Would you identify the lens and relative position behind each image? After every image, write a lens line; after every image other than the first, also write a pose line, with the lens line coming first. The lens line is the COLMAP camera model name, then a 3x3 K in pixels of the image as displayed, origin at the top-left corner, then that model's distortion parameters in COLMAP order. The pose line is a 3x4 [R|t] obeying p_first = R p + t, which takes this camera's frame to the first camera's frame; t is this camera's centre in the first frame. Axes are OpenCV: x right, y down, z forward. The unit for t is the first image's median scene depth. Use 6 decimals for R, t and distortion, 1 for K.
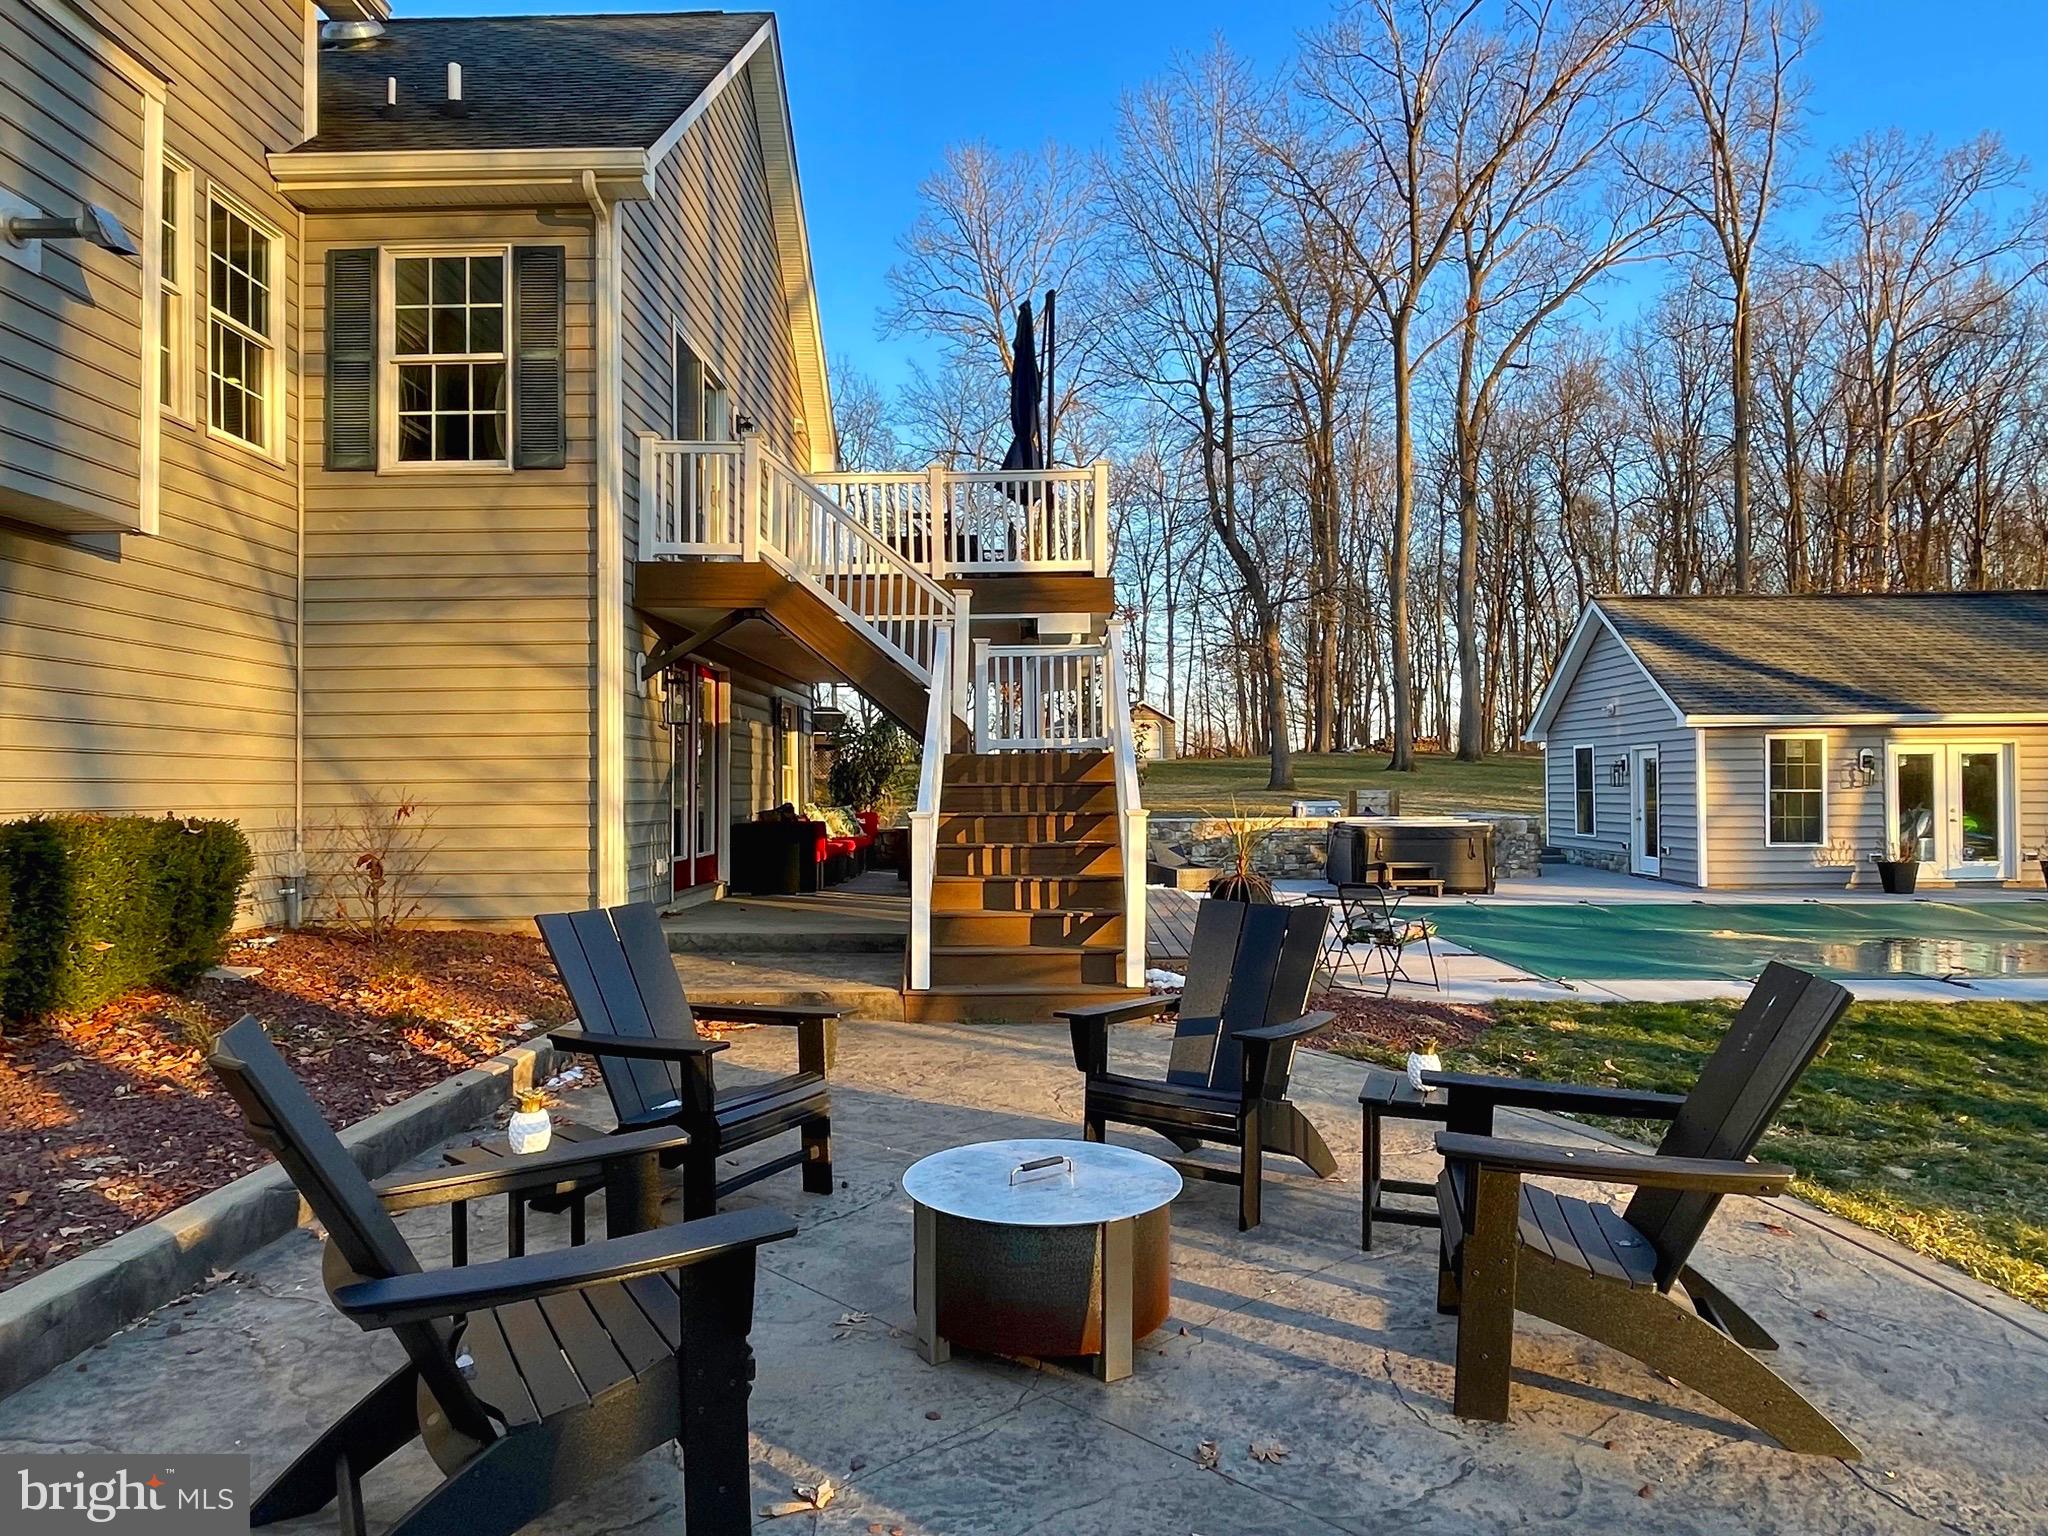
lens RADIAL K [[1276.2, 0, 1029.8], [0, 1276.2, 773.0], [0, 0, 1]] dist [-0.008022, -0.005359]
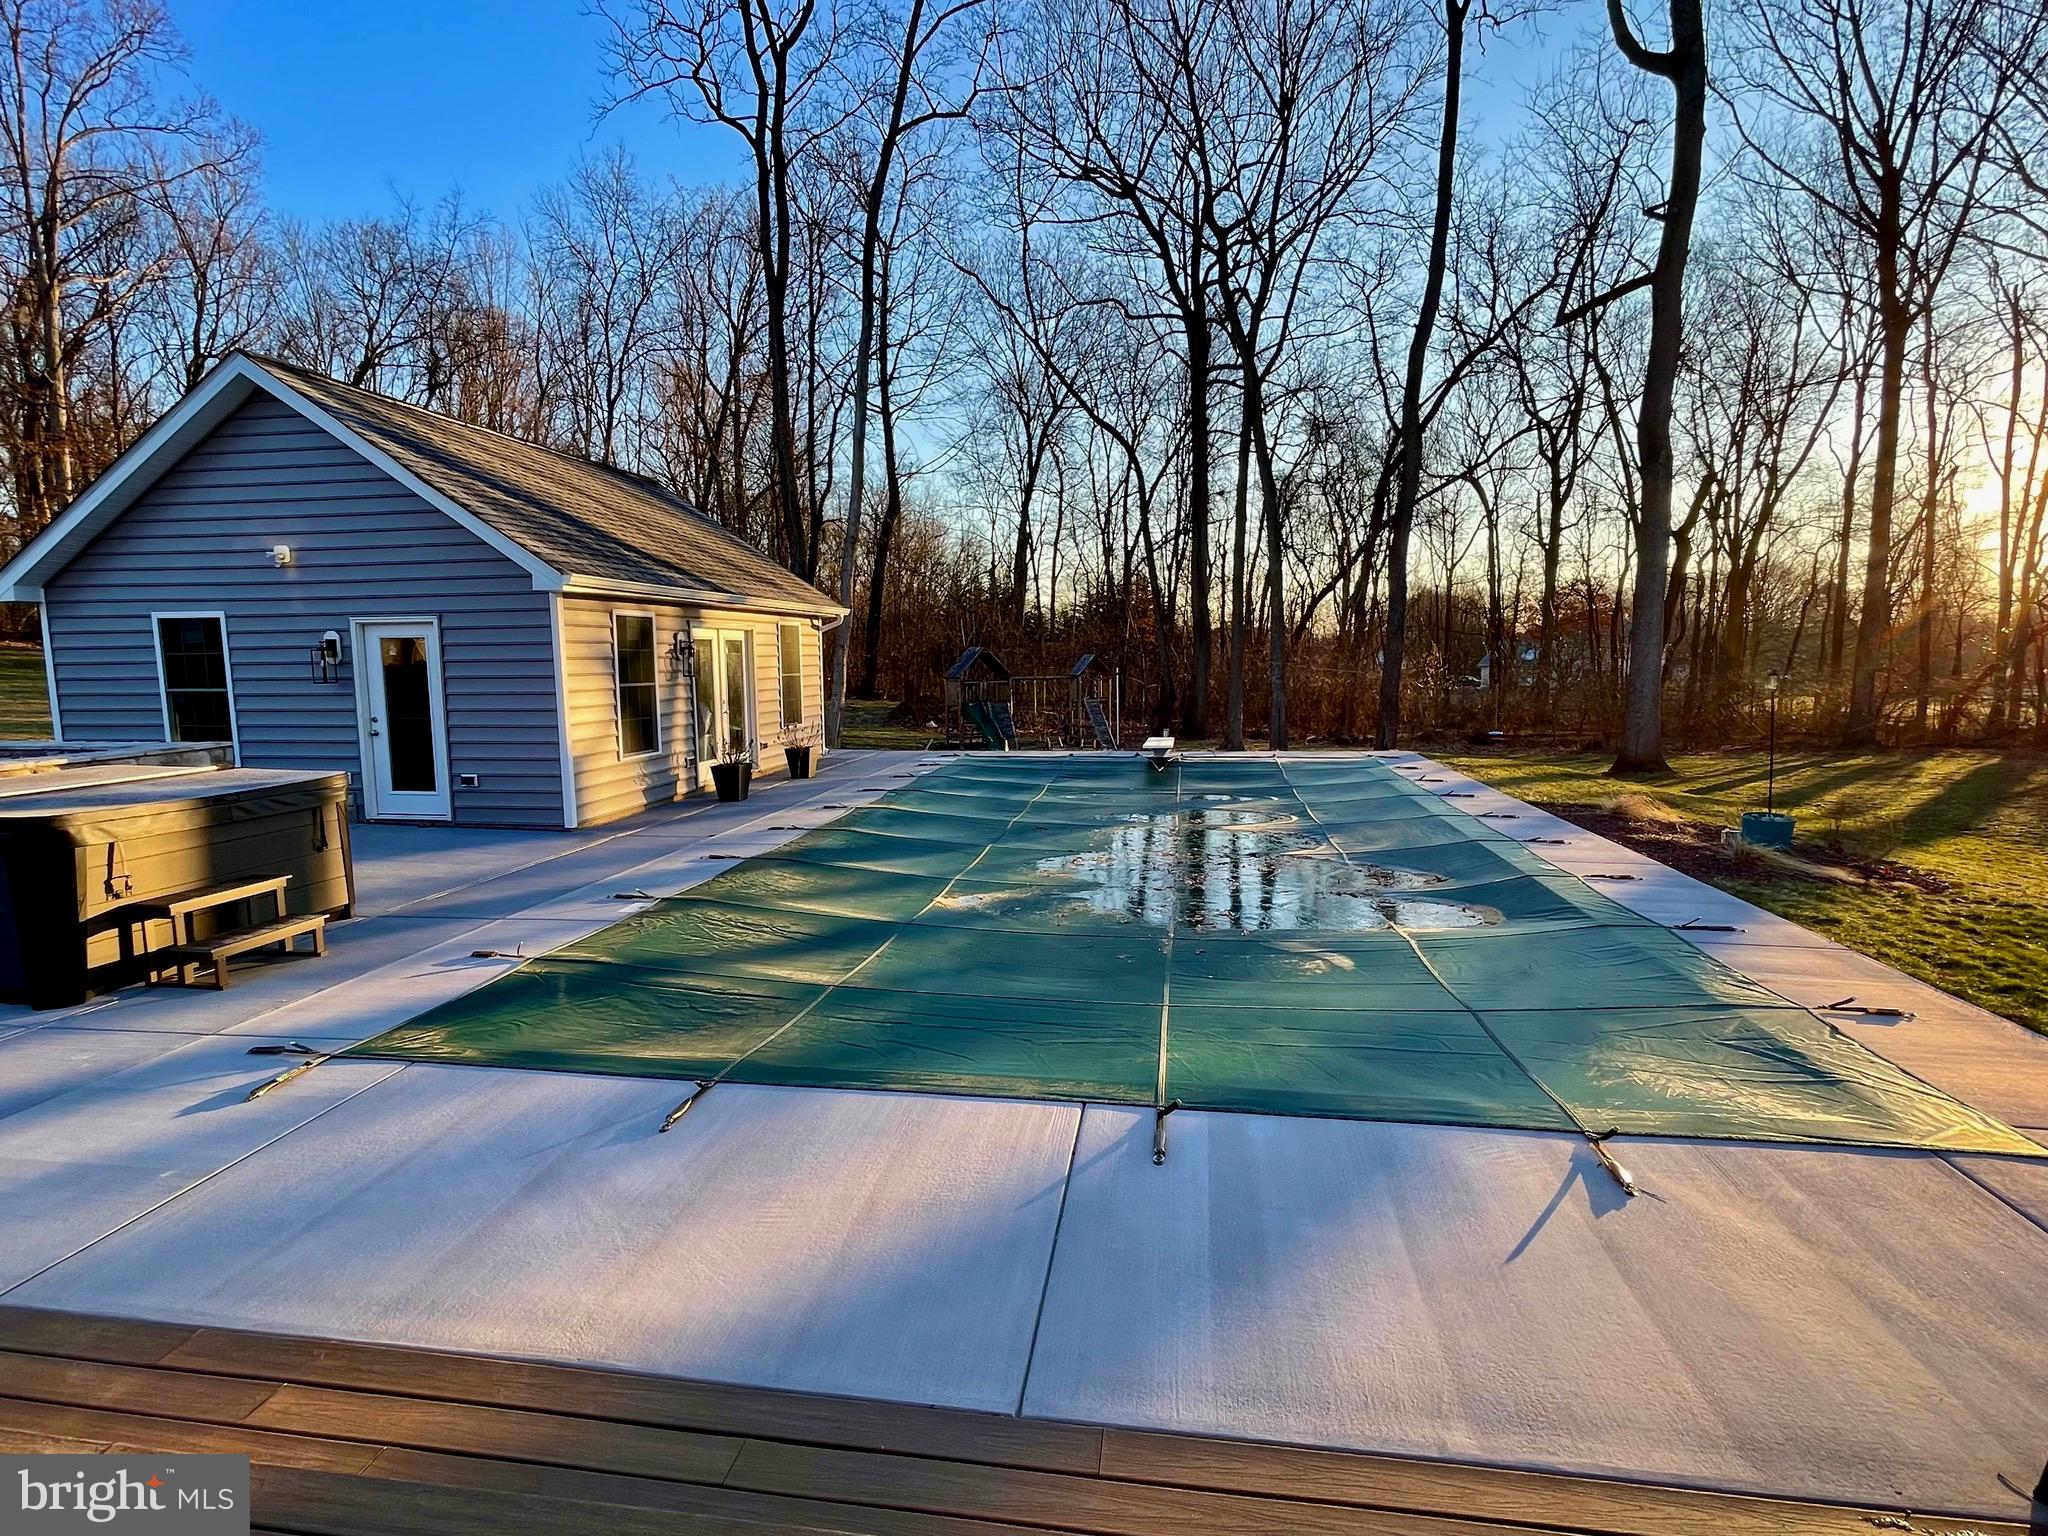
lens RADIAL K [[987.2, 0, 1036.2], [0, 987.2, 775.6], [0, 0, 1]] dist [0.004133, 0.000545]
pose [[0.133742, -0.122019, 0.983476, 0.036861], [-0.014858, 0.992033, 0.125102, -0.010543], [-0.990905, -0.031344, 0.130863, 0.681483]]
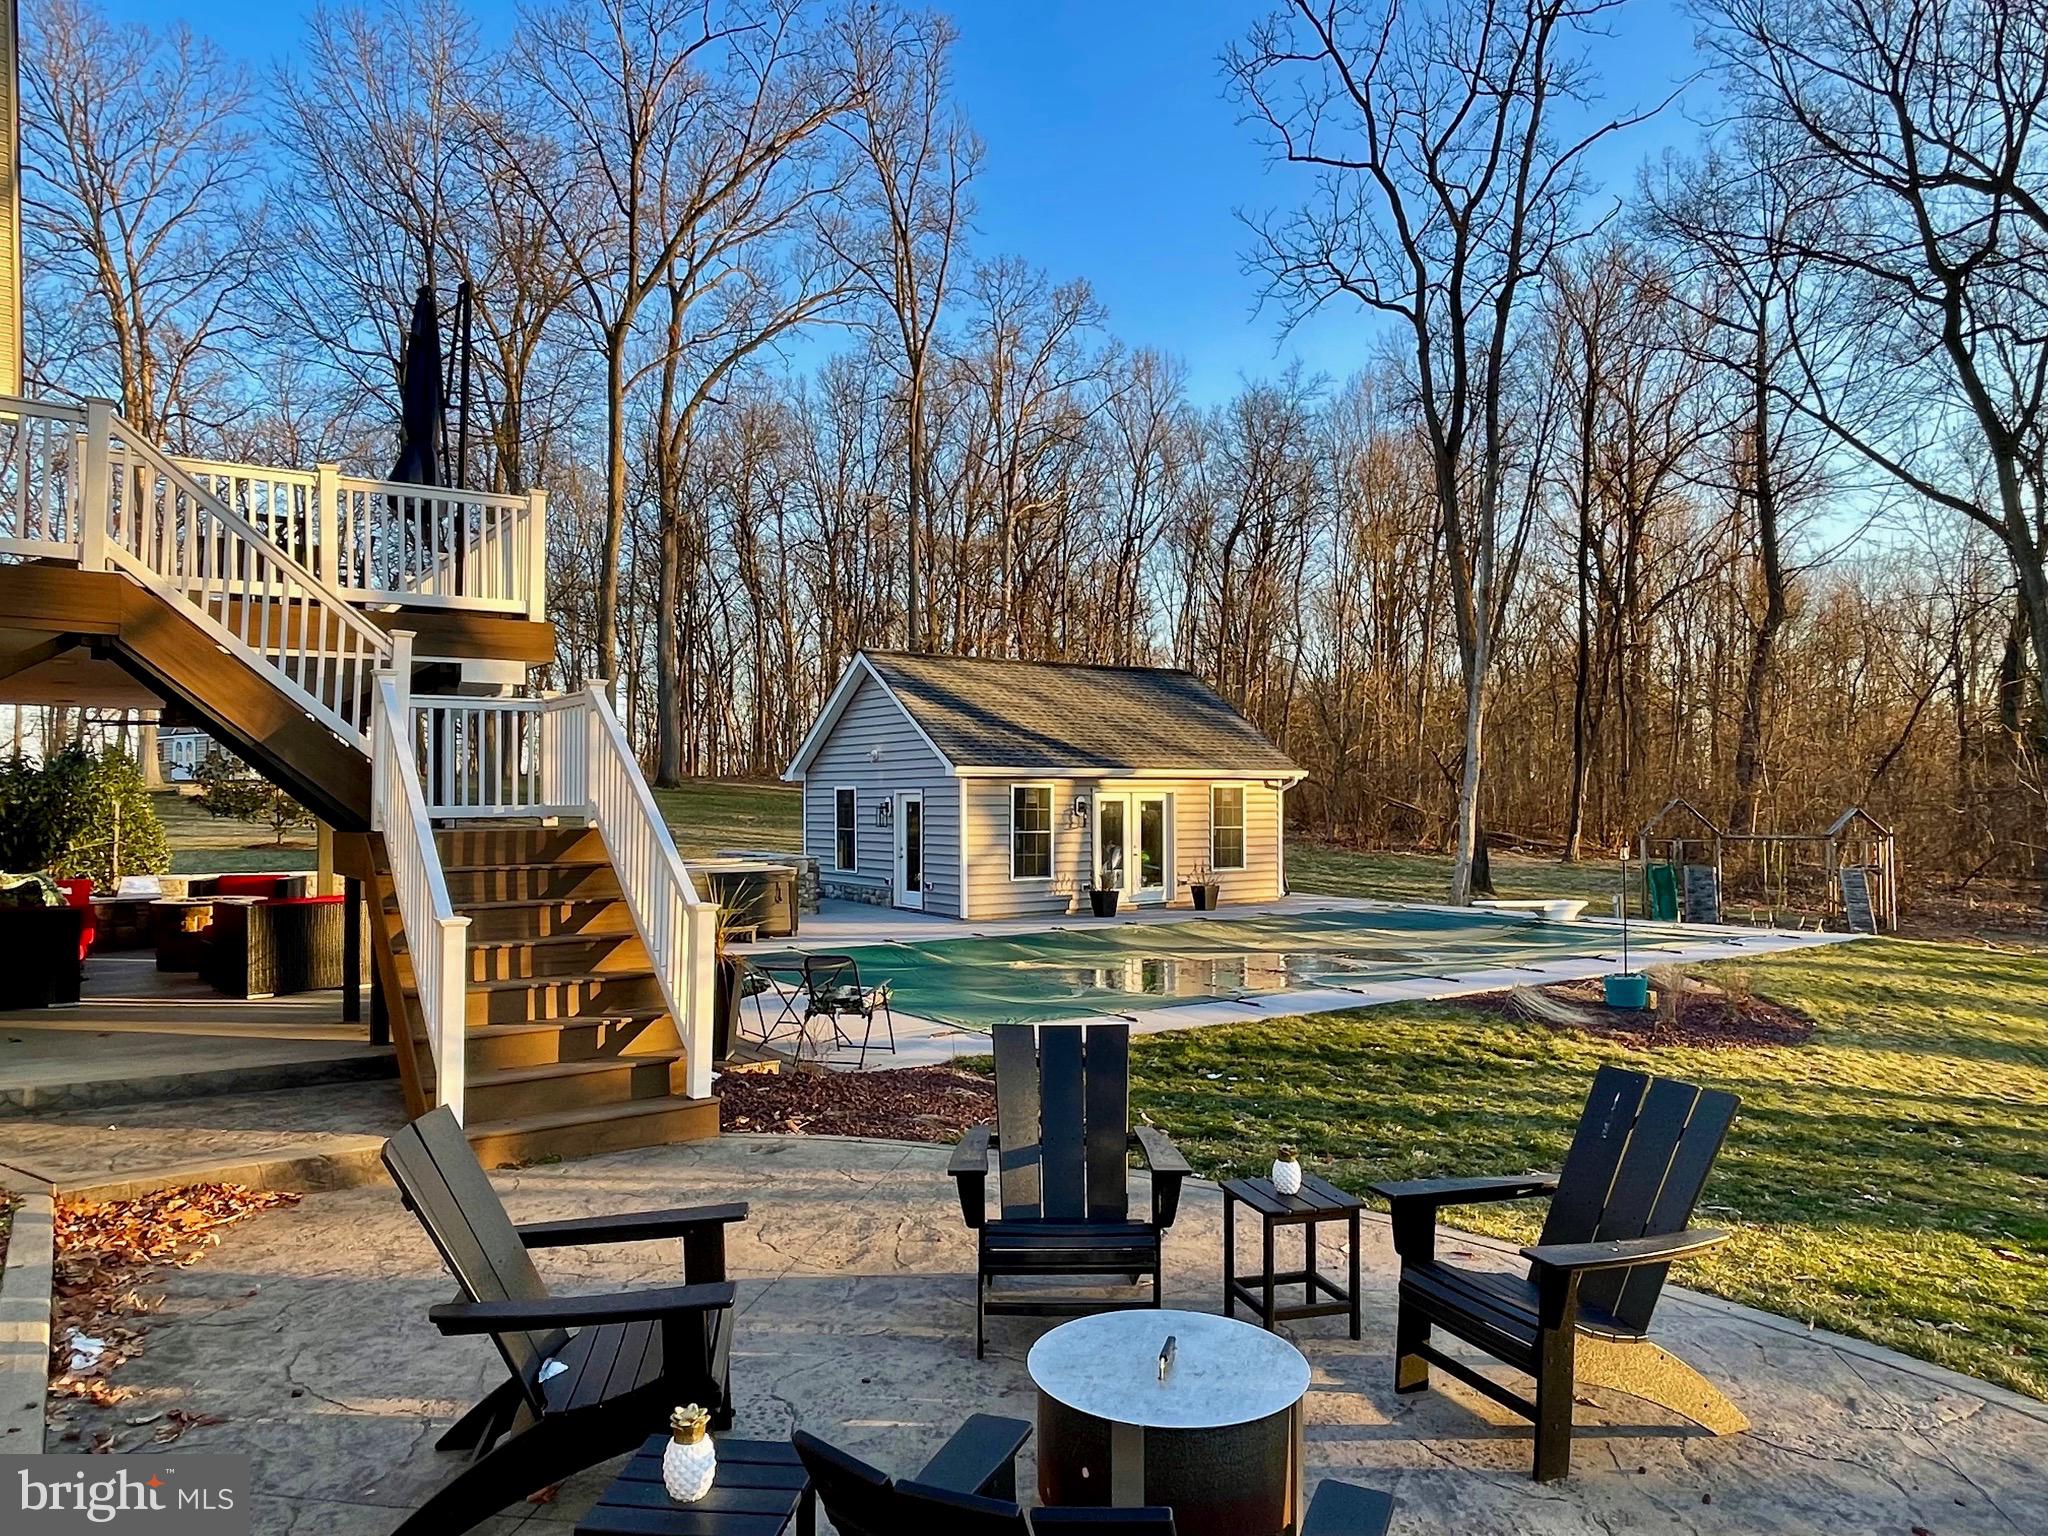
lens RADIAL K [[1309.5, 0, 1014.9], [0, 1309.5, 777.6], [0, 0, 1]] dist [-0.002454, -0.006057]
pose [[0.811424, 0.014119, 0.584287, -0.110025], [-0.007873, 0.999882, -0.013229, -0.019675], [-0.584404, 0.006134, 0.811439, 0.038789]]
